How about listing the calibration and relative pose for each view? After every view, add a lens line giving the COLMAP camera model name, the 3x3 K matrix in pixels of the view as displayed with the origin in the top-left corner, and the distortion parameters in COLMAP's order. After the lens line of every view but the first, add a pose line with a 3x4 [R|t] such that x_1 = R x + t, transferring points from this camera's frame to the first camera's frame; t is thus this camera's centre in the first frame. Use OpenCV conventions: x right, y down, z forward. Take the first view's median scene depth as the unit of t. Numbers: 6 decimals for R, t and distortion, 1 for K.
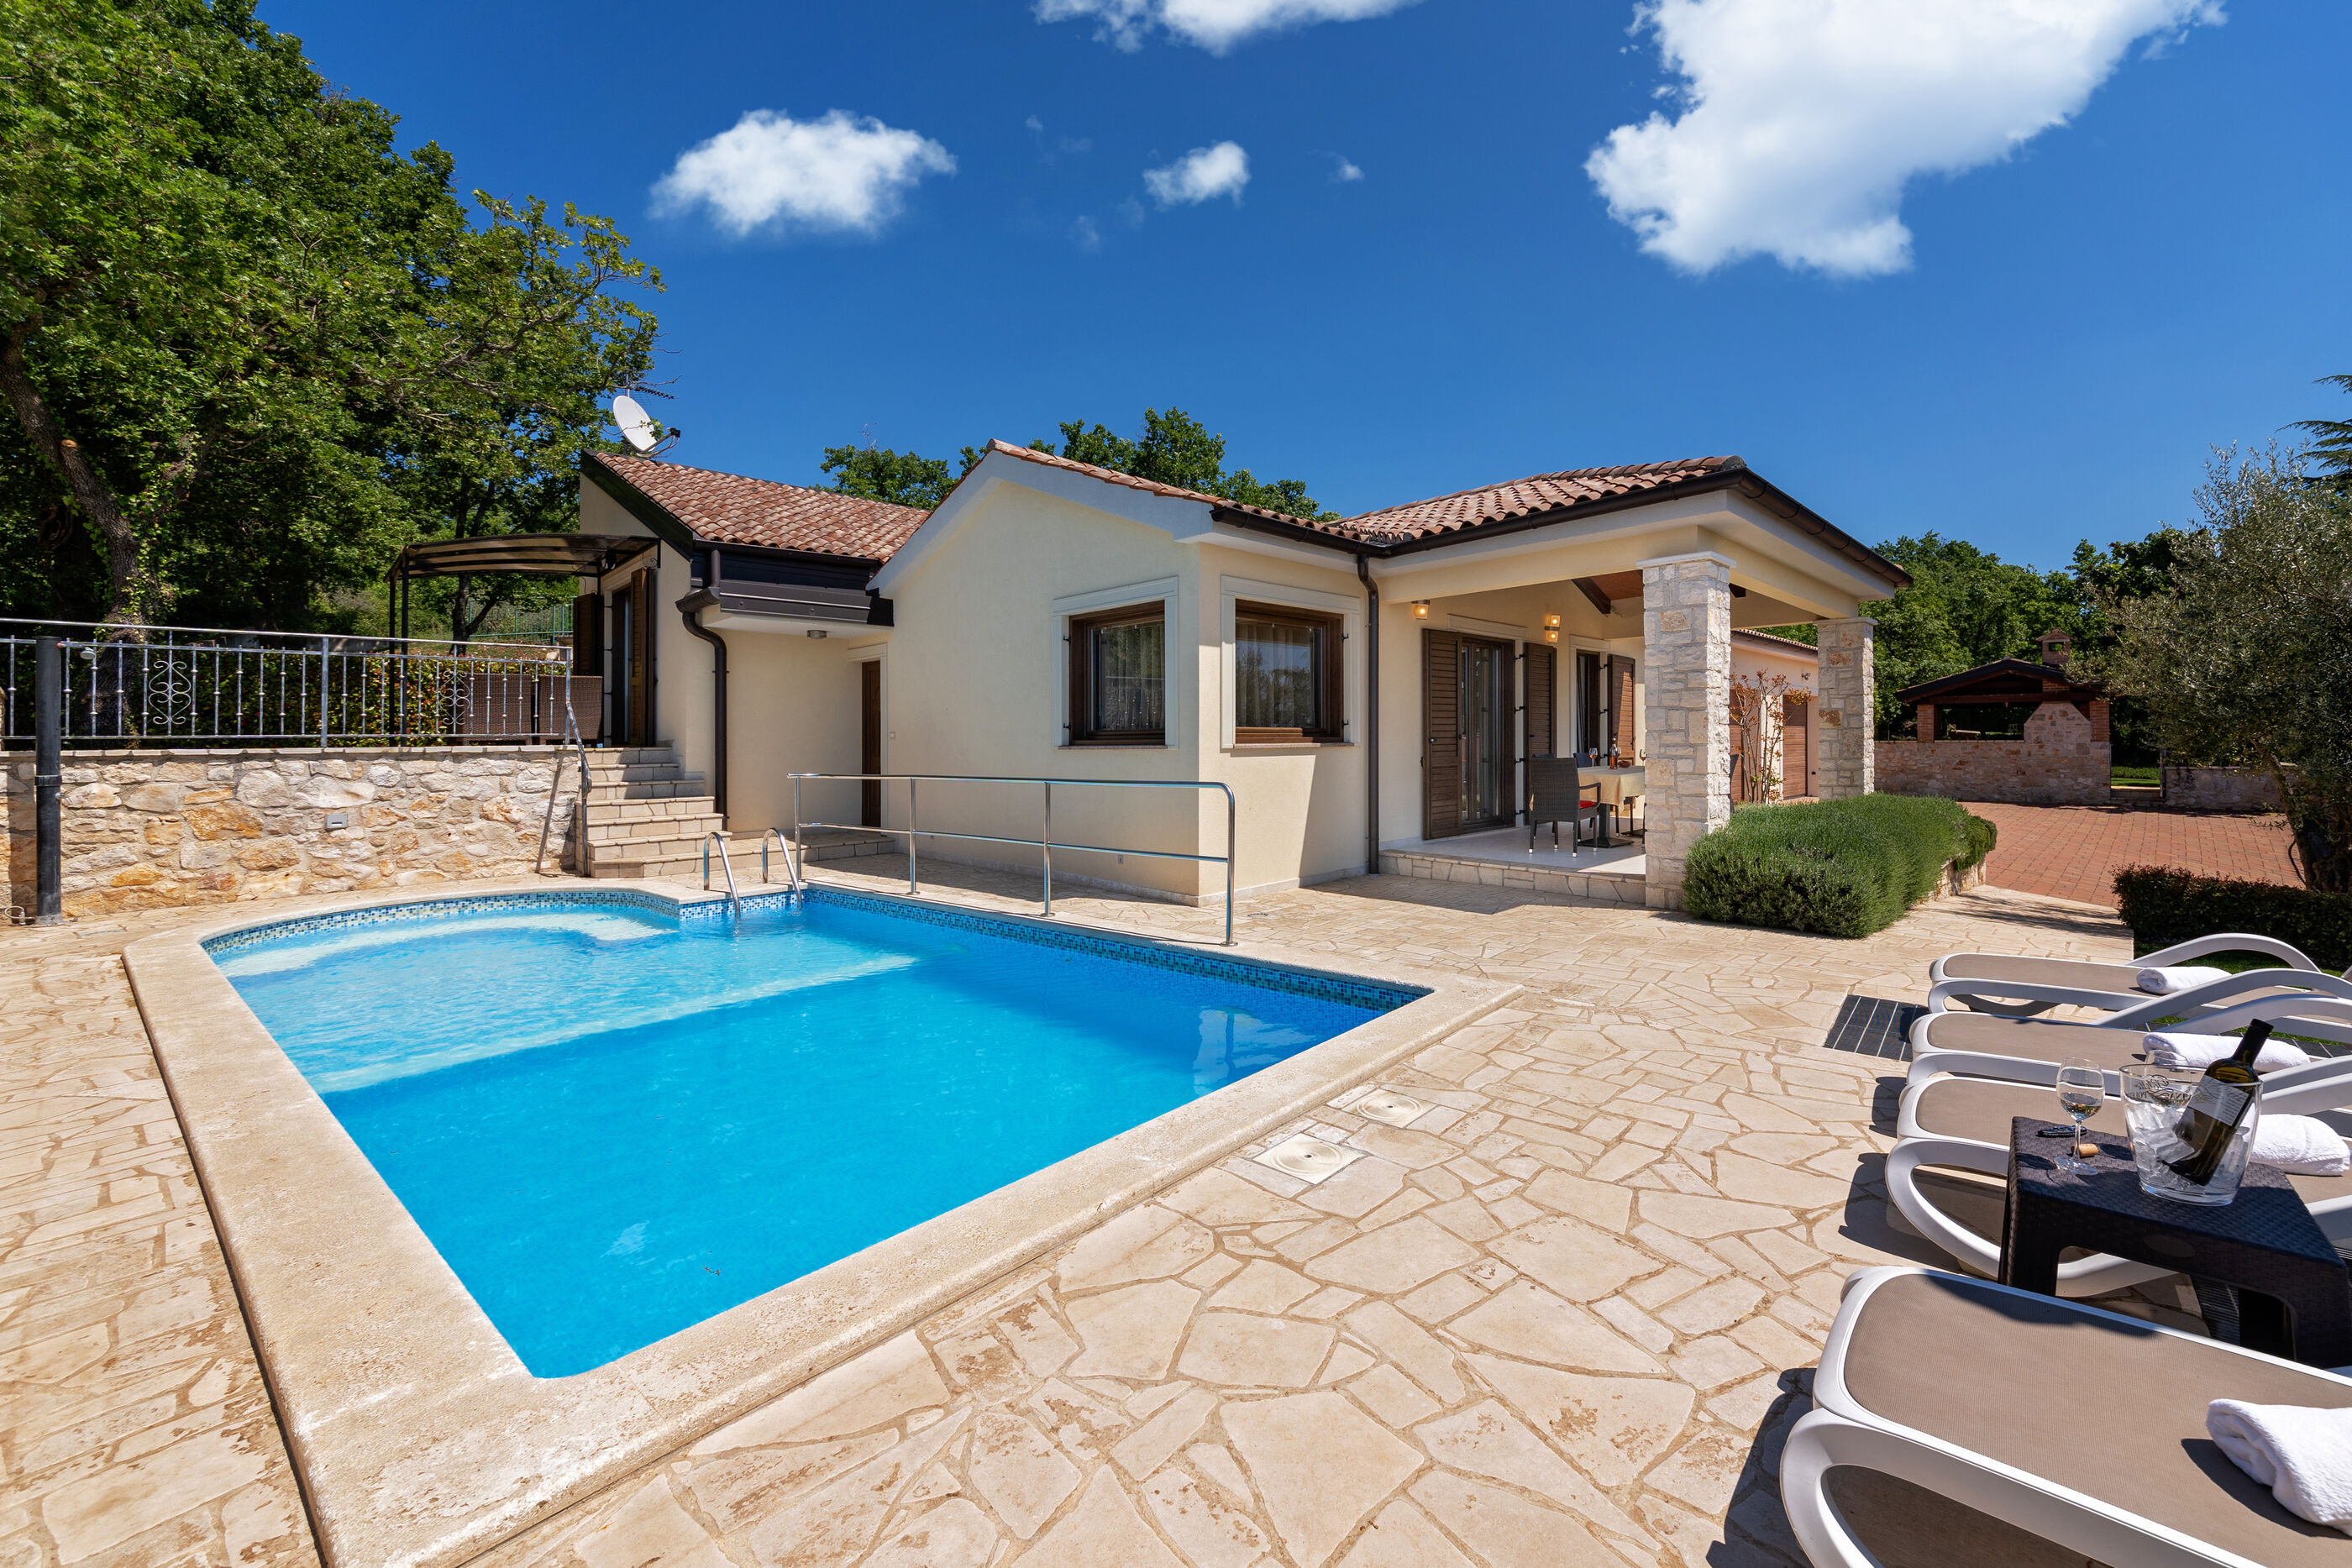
lens RADIAL K [[921.1, 0, 1279.5], [0, 921.1, 745.7], [0, 0, 1]] dist [-0.006058, 0.002513]
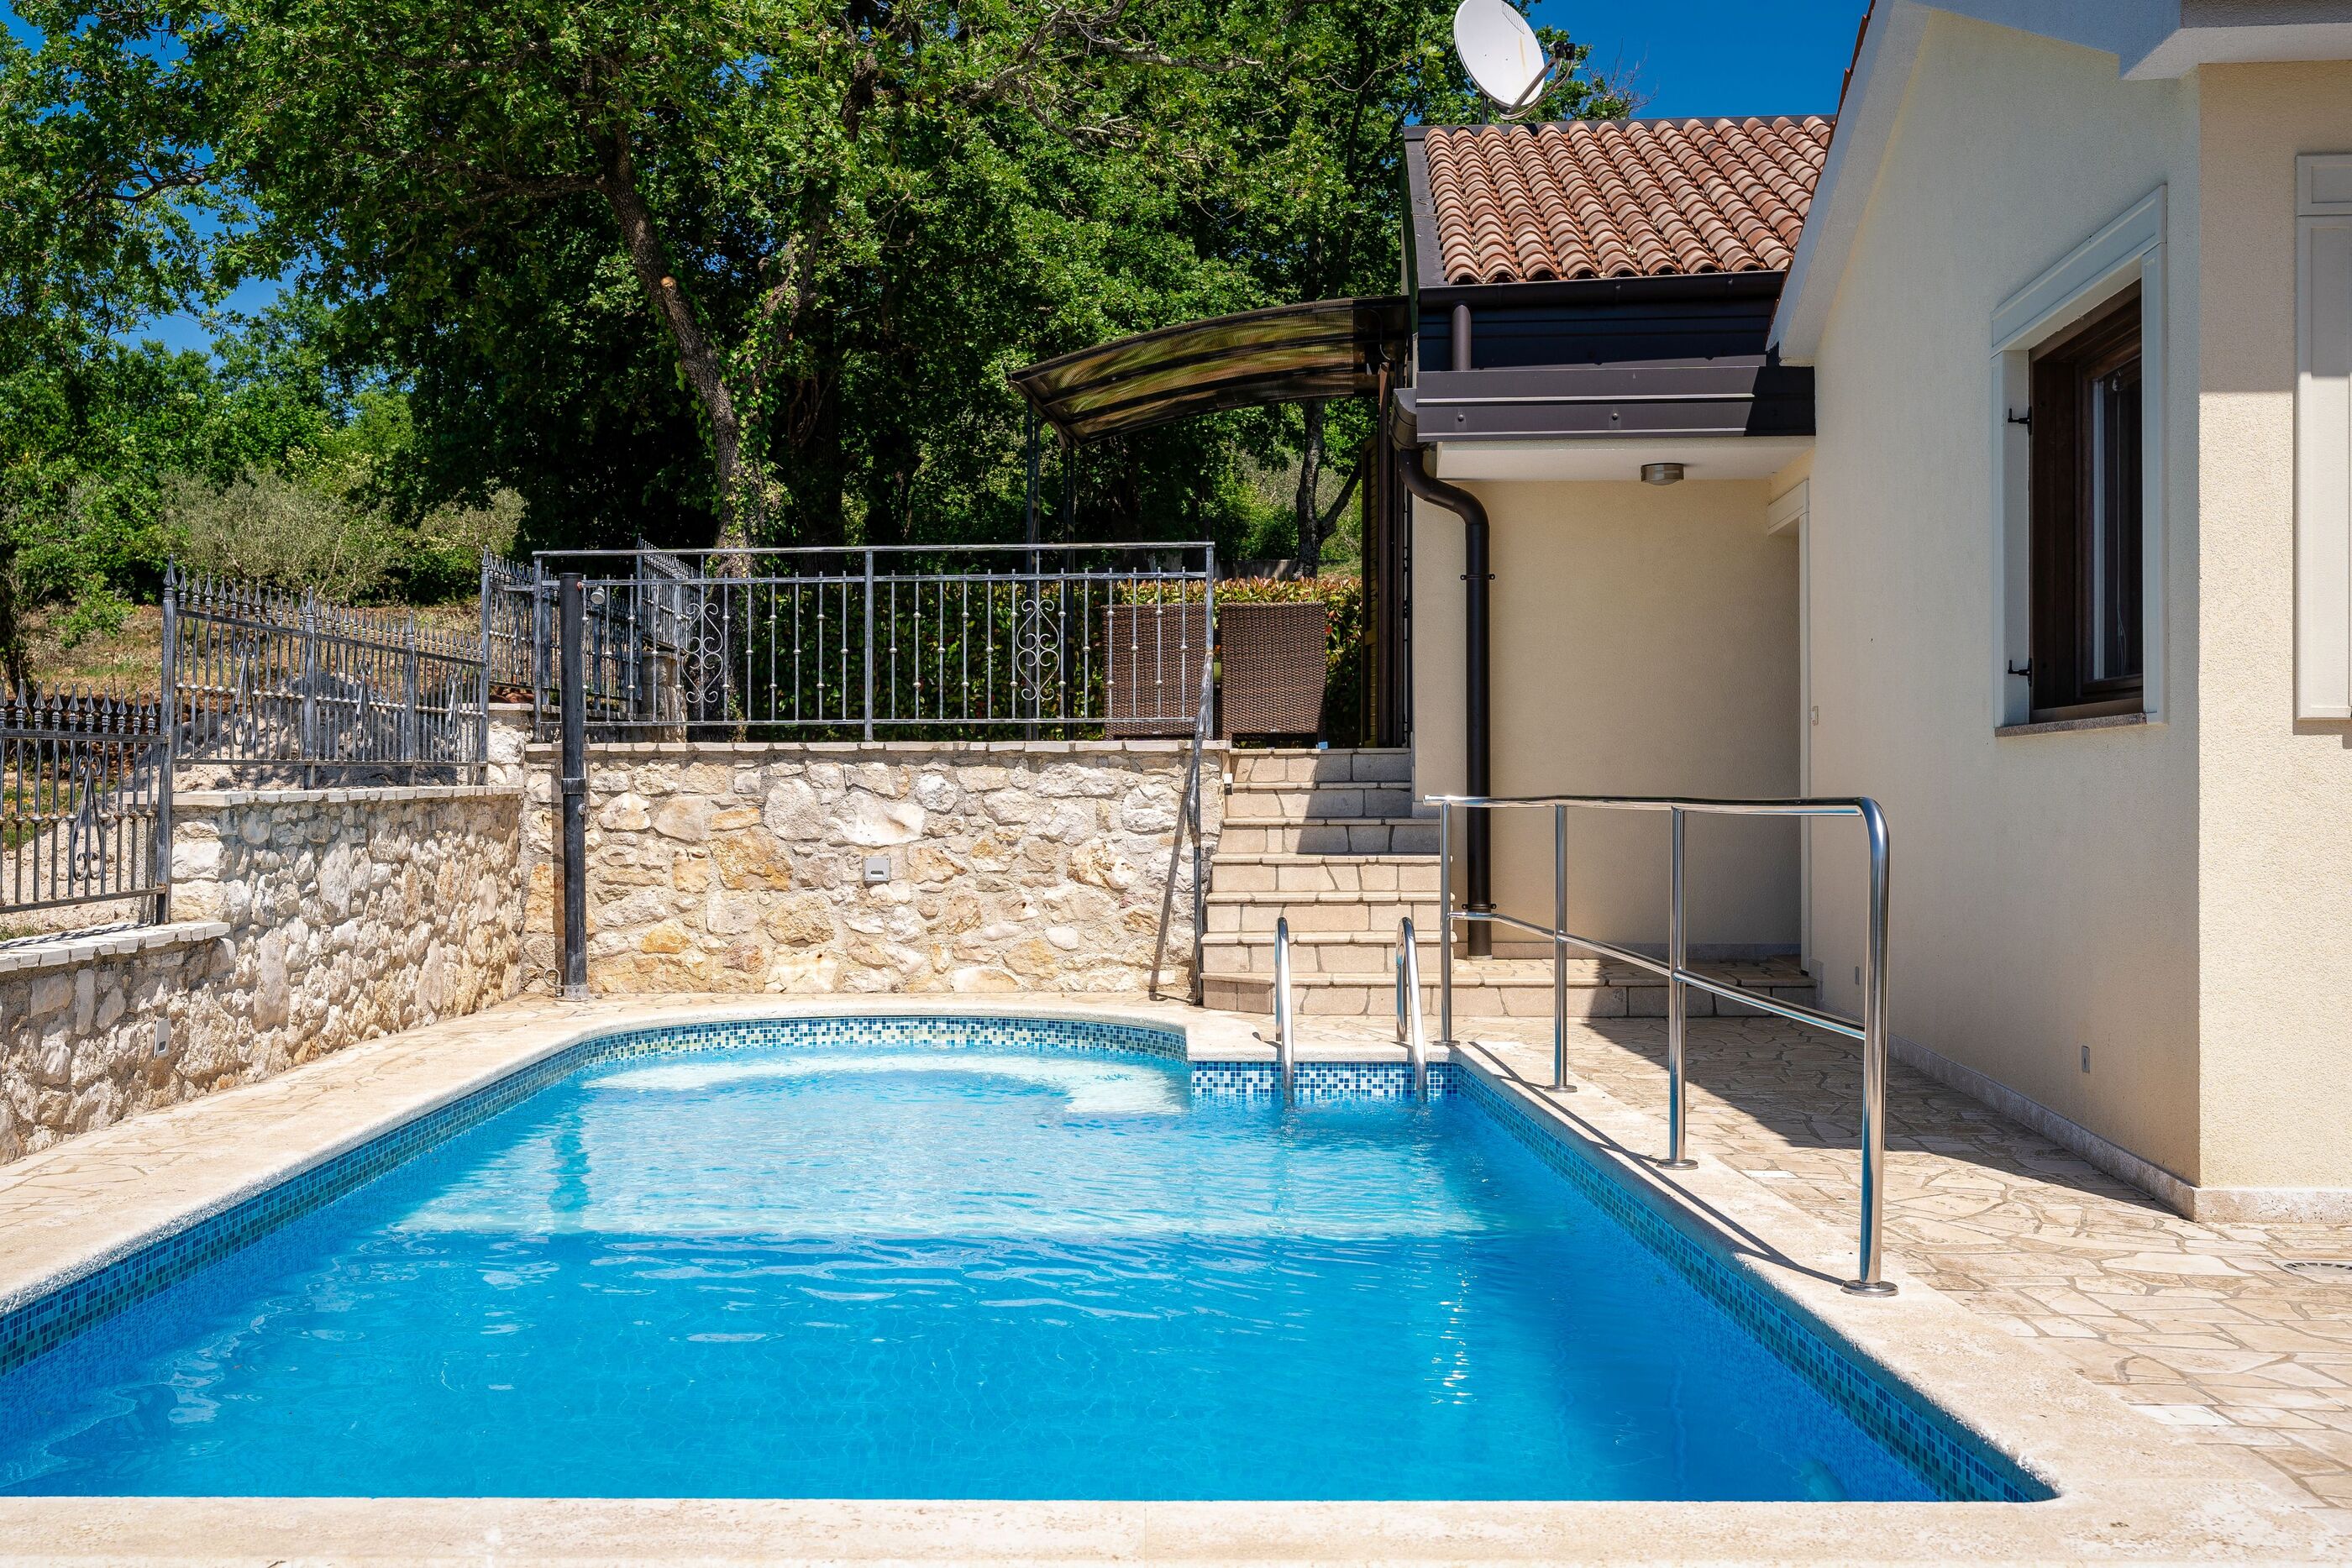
lens RADIAL K [[2538.3, 0, 1155.1], [0, 2538.3, 772.4], [0, 0, 1]] dist [0.031545, 0.000000]
pose [[0.614674, 0.004199, -0.788770, 0.349809], [-0.009993, 0.999947, -0.002465, 0.024479], [0.788718, 0.009397, 0.614683, 0.162953]]
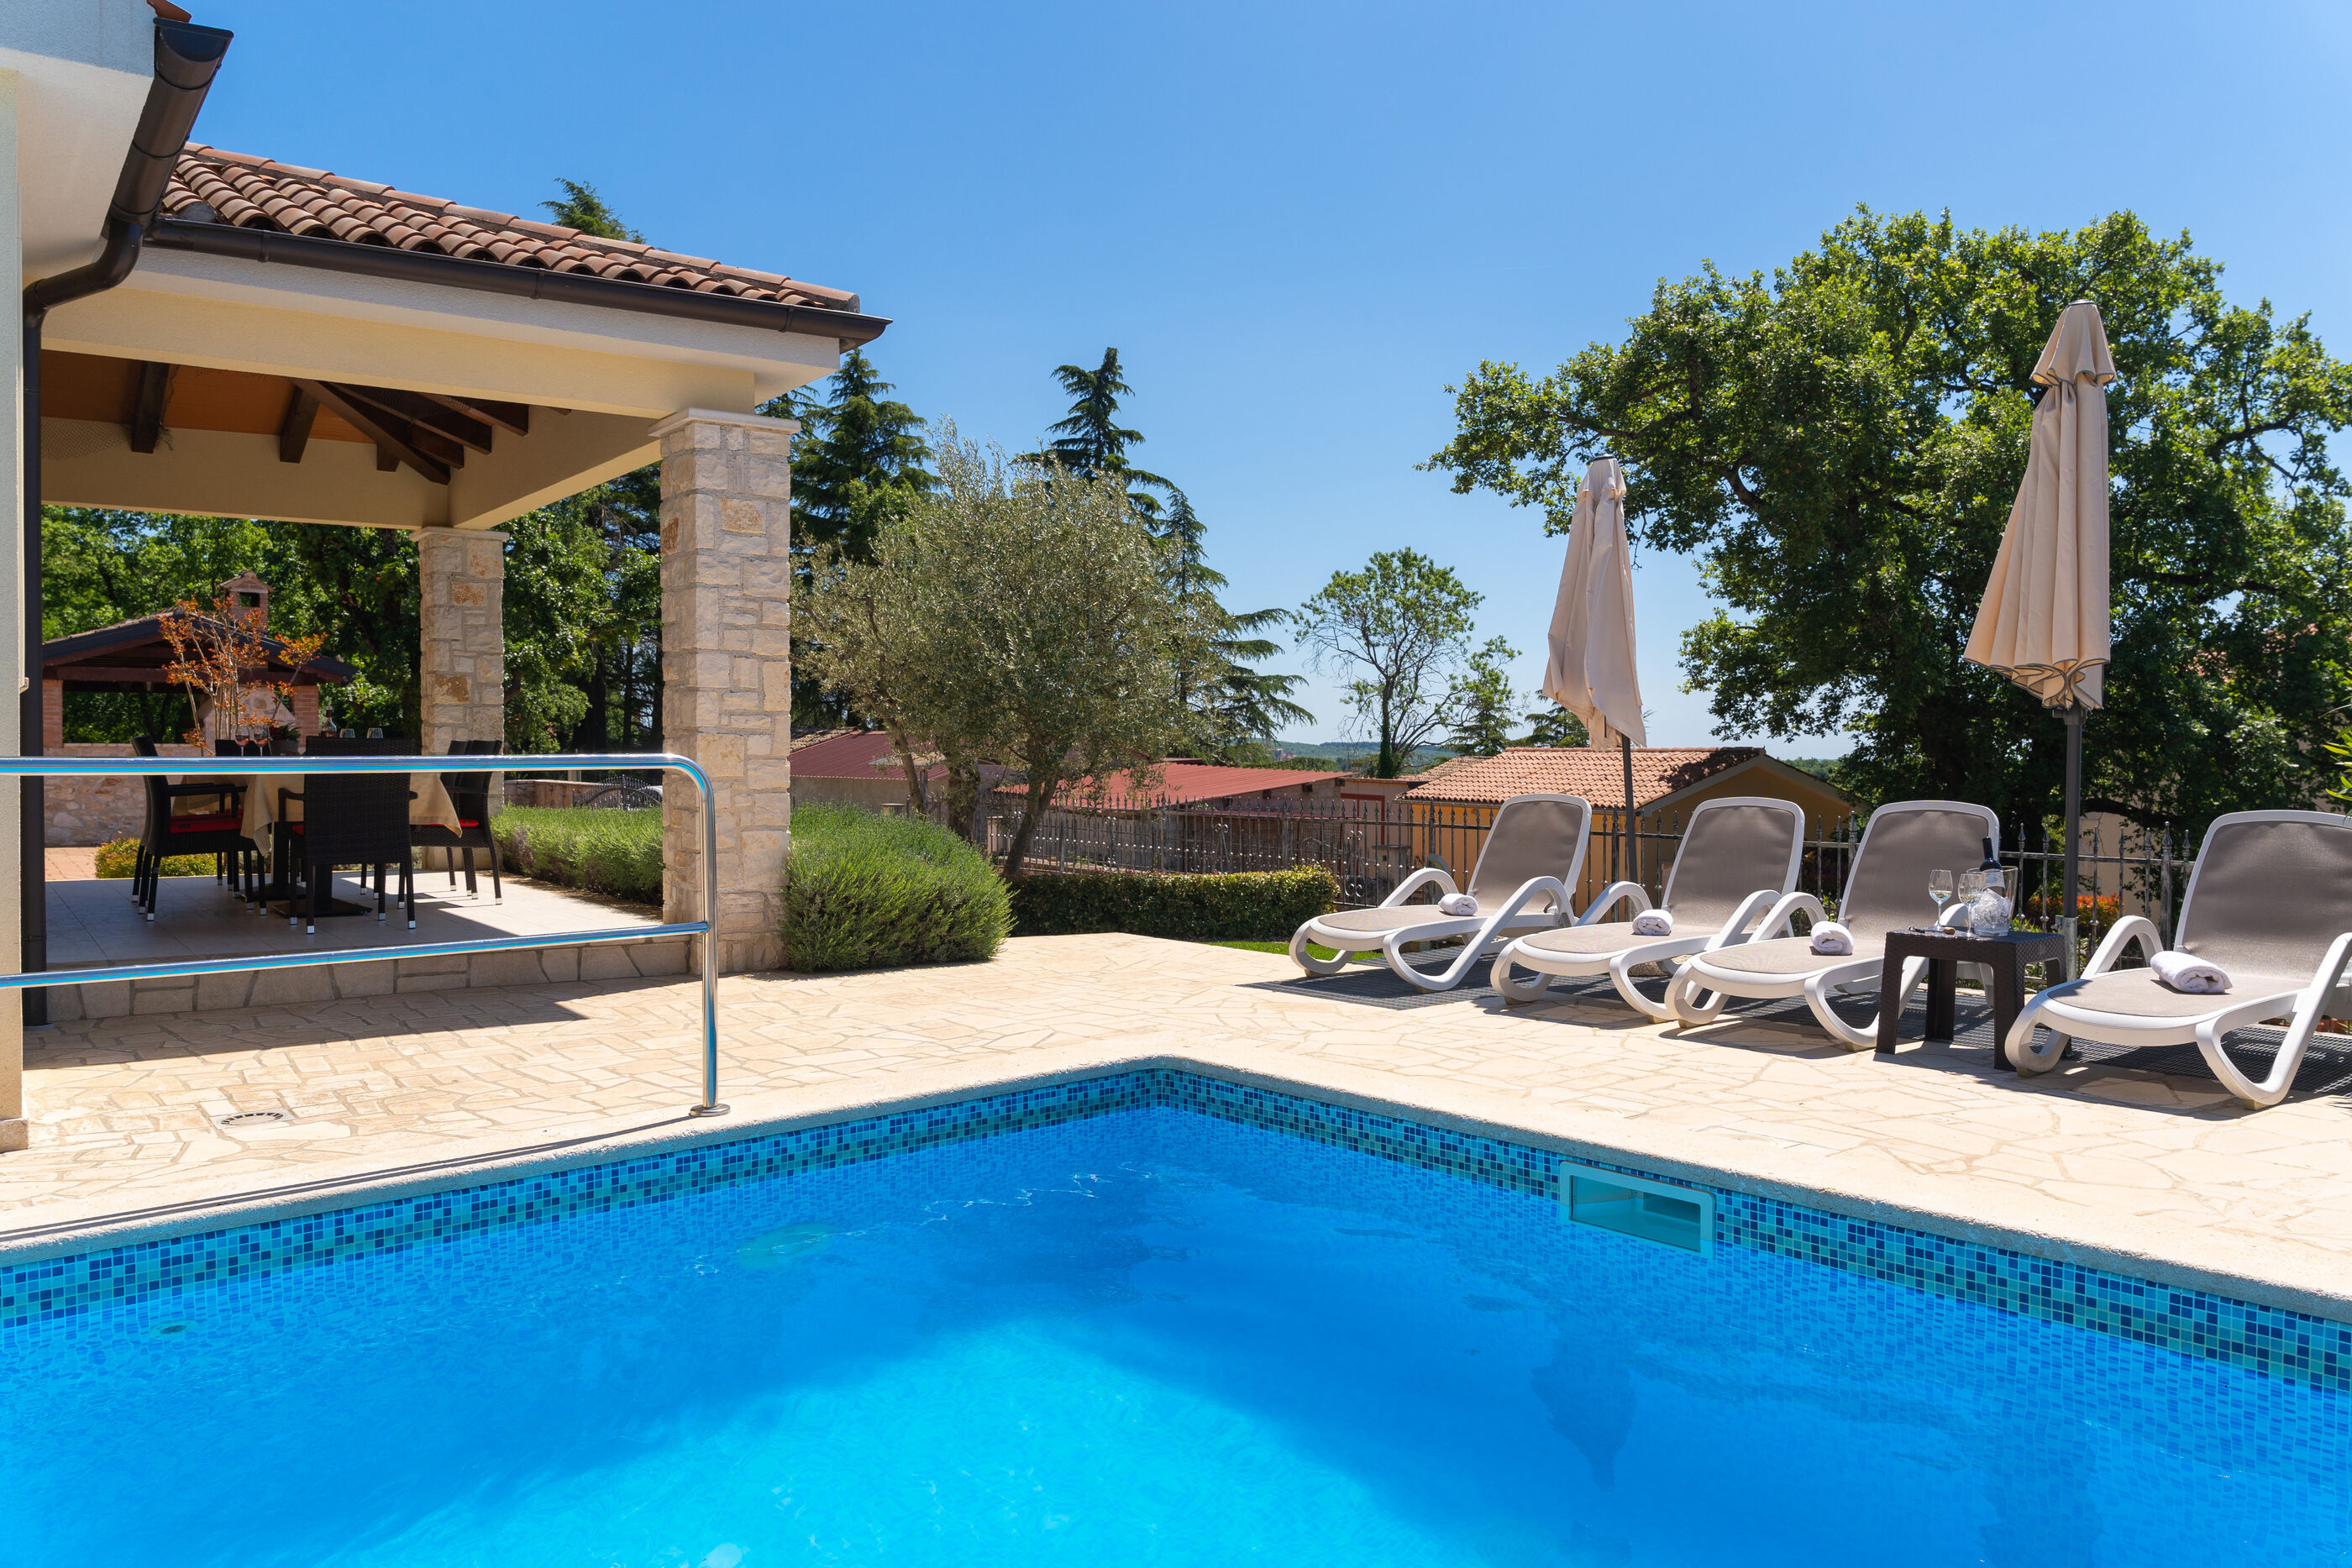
lens RADIAL K [[1708.8, 0, 1161.6], [0, 1708.8, 778.3], [0, 0, 1]] dist [0.014210, 0.001185]
pose [[0.176799, -0.011556, 0.984179, -0.586547], [0.009115, 0.999907, 0.010104, 0.030140], [-0.984205, 0.007185, 0.176888, 0.435671]]
